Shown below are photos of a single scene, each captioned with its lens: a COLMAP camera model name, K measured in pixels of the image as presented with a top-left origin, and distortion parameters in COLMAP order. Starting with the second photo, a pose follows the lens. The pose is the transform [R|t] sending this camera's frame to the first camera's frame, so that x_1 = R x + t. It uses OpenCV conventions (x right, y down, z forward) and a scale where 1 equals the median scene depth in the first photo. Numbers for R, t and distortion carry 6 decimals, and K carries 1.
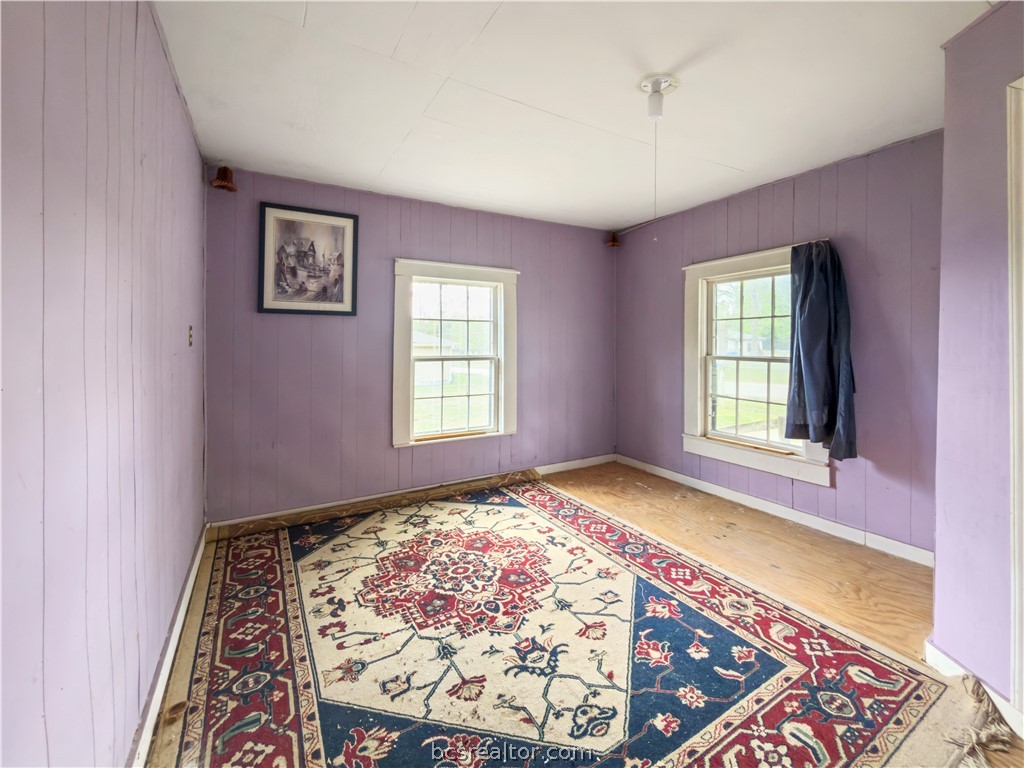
lens RADIAL K [[415.2, 0, 512.8], [0, 415.2, 344.2], [0, 0, 1]] dist [-0.000749, -0.000200]
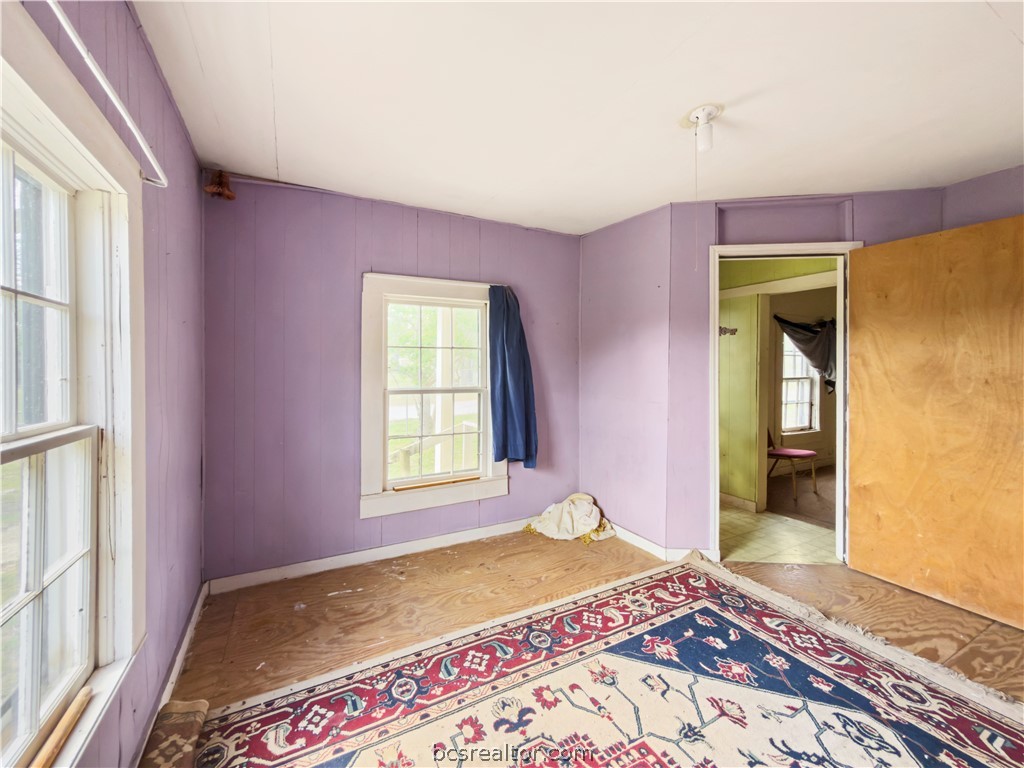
lens RADIAL K [[428.8, 0, 515.9], [0, 428.8, 377.1], [0, 0, 1]] dist [-0.000475, -0.000134]
pose [[0.046324, -0.016218, 0.998795, -0.609632], [0.011702, 0.999808, 0.015691, -0.014755], [-0.998858, 0.010961, 0.046505, 1.210536]]
